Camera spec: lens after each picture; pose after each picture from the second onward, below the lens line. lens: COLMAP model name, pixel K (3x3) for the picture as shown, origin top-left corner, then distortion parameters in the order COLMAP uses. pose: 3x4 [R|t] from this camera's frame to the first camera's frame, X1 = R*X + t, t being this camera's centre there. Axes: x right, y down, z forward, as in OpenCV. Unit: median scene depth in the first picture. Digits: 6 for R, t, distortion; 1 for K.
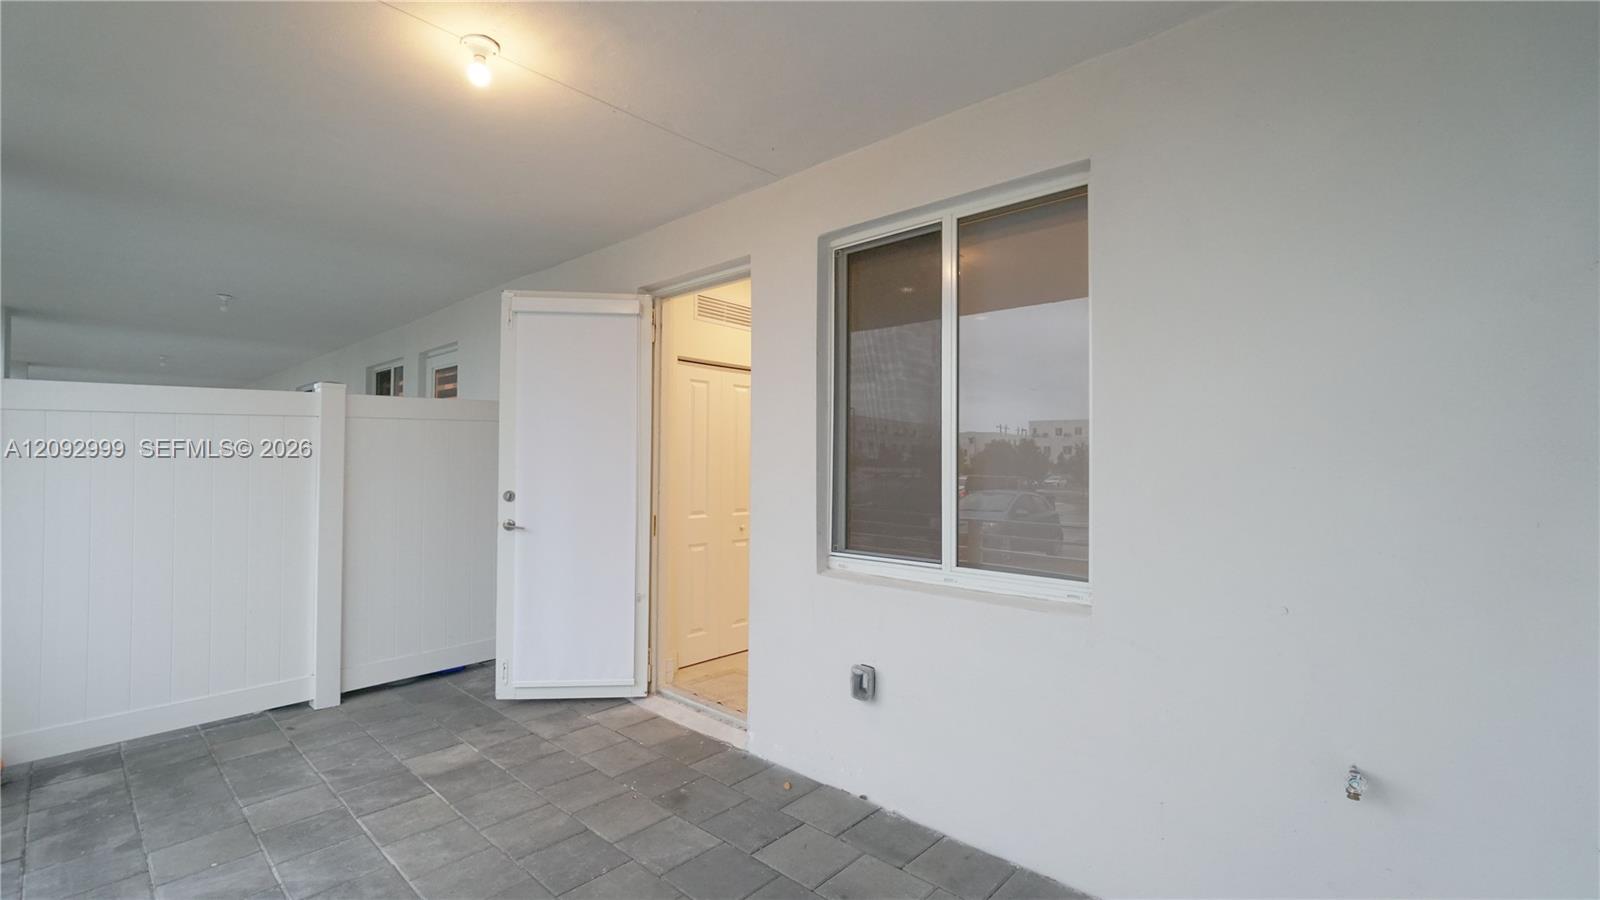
lens RADIAL K [[755.8, 0, 838.3], [0, 755.8, 419.2], [0, 0, 1]] dist [-0.004136, 0.000994]
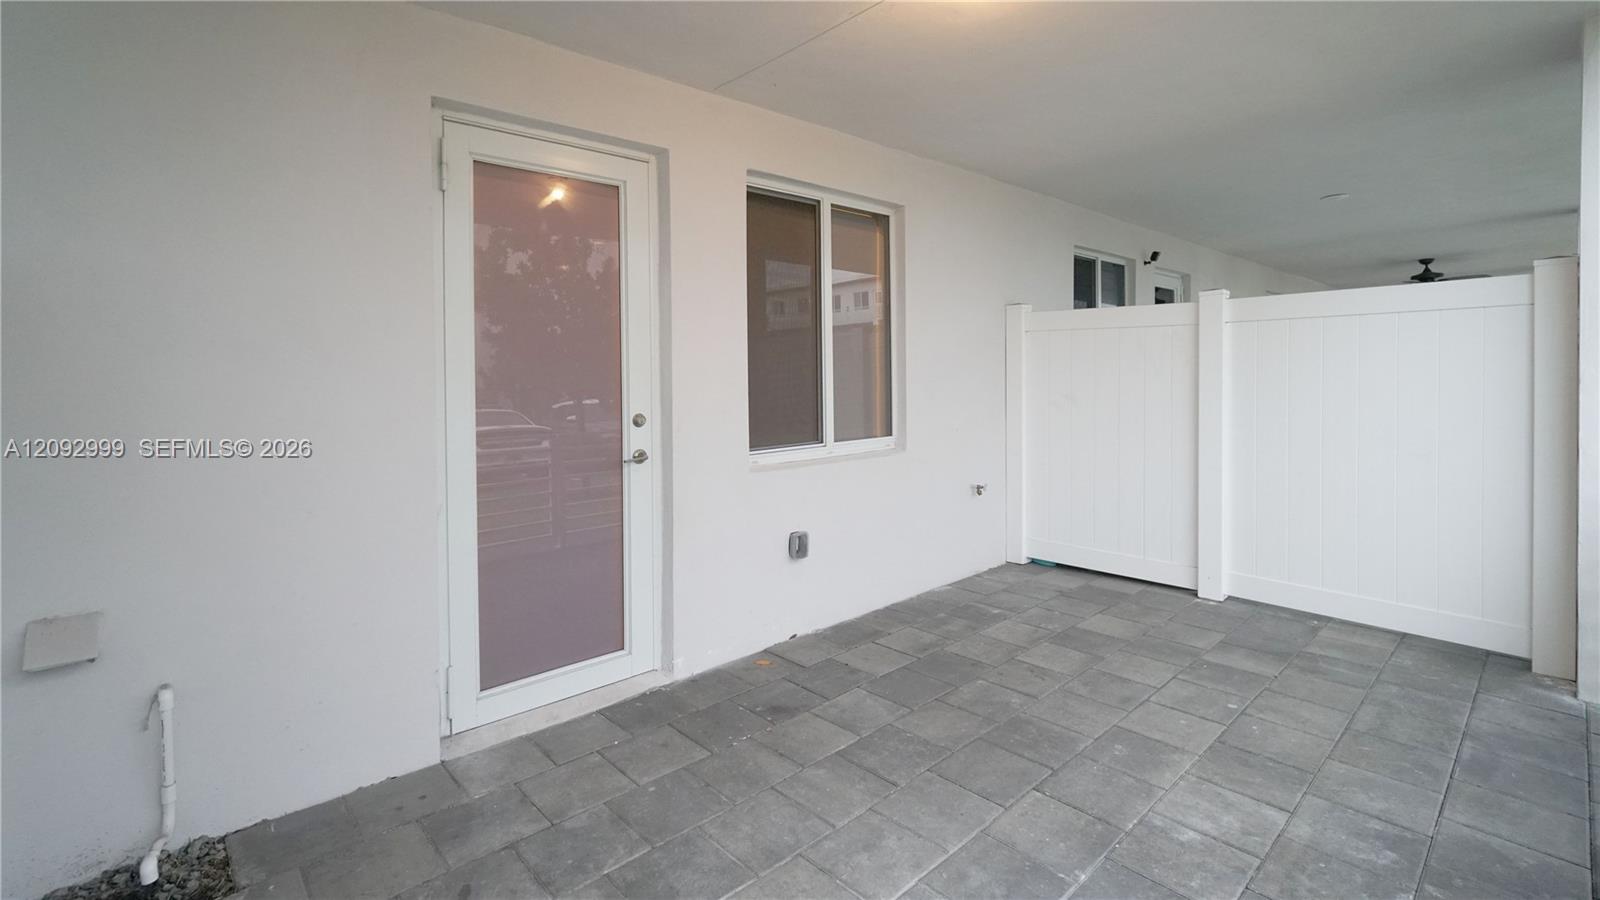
lens RADIAL K [[692.9, 0, 801.5], [0, 692.9, 391.9], [0, 0, 1]] dist [-0.006554, 0.003490]
pose [[0.066491, -0.017182, 0.997639, -0.948182], [-0.024958, 0.999510, 0.018878, 0.066235], [-0.997475, -0.026154, 0.066030, 0.800767]]
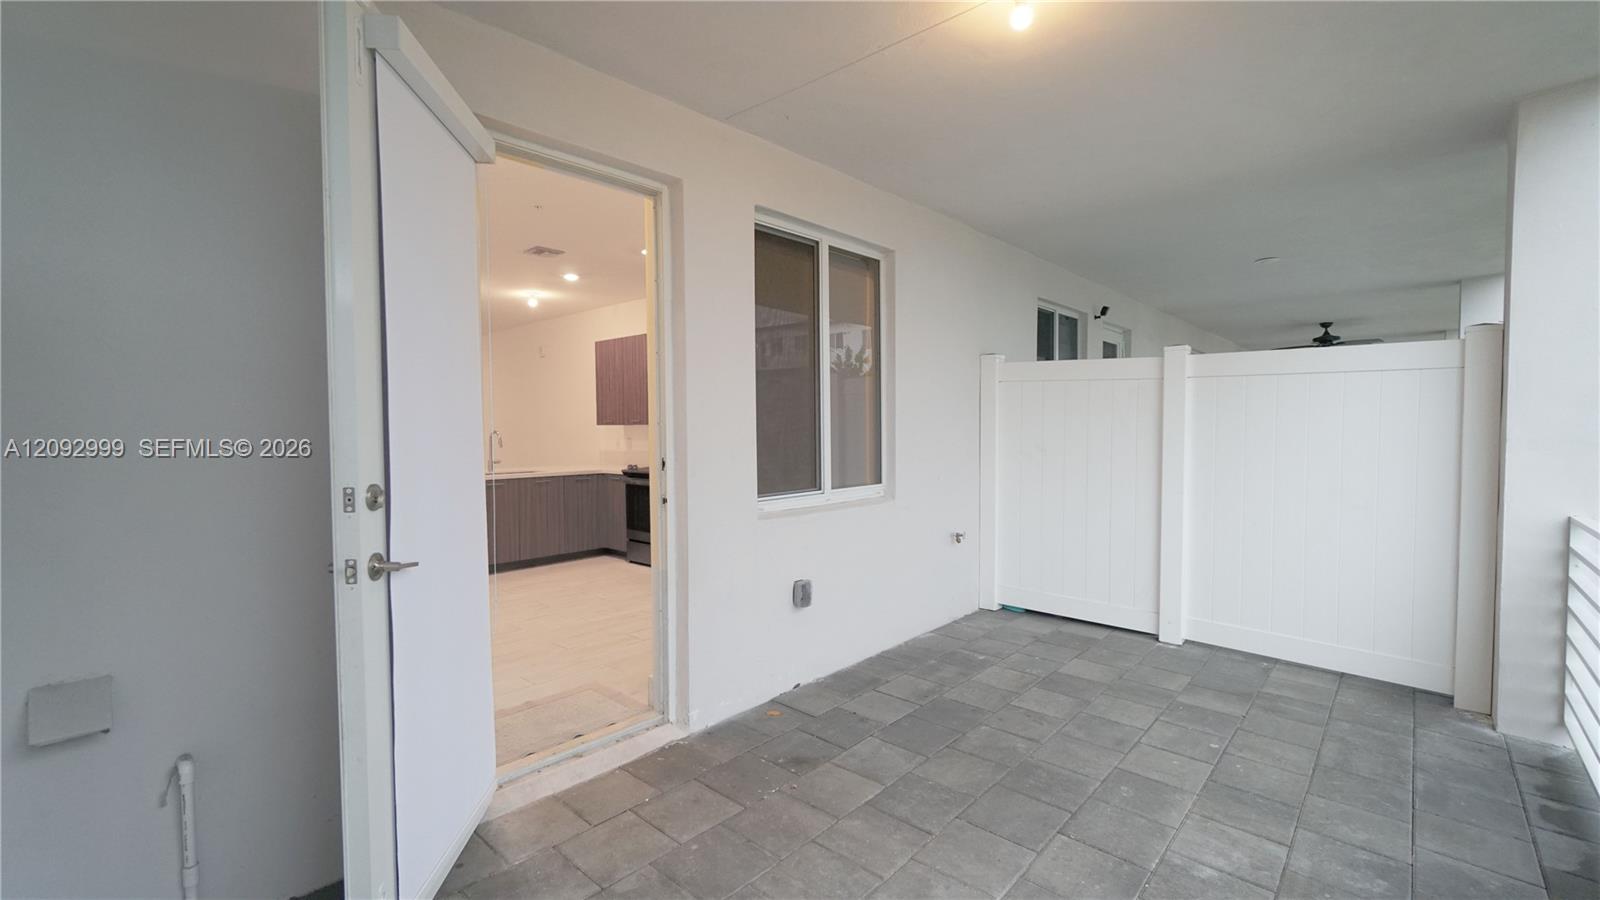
lens RADIAL K [[692.9, 0, 784.9], [0, 692.9, 459.6], [0, 0, 1]] dist [-0.006554, 0.003490]
pose [[-0.021508, -0.050725, 0.998481, -0.929049], [-0.045331, 0.997734, 0.049711, 0.067865], [-0.998740, -0.044193, -0.023759, 0.917237]]
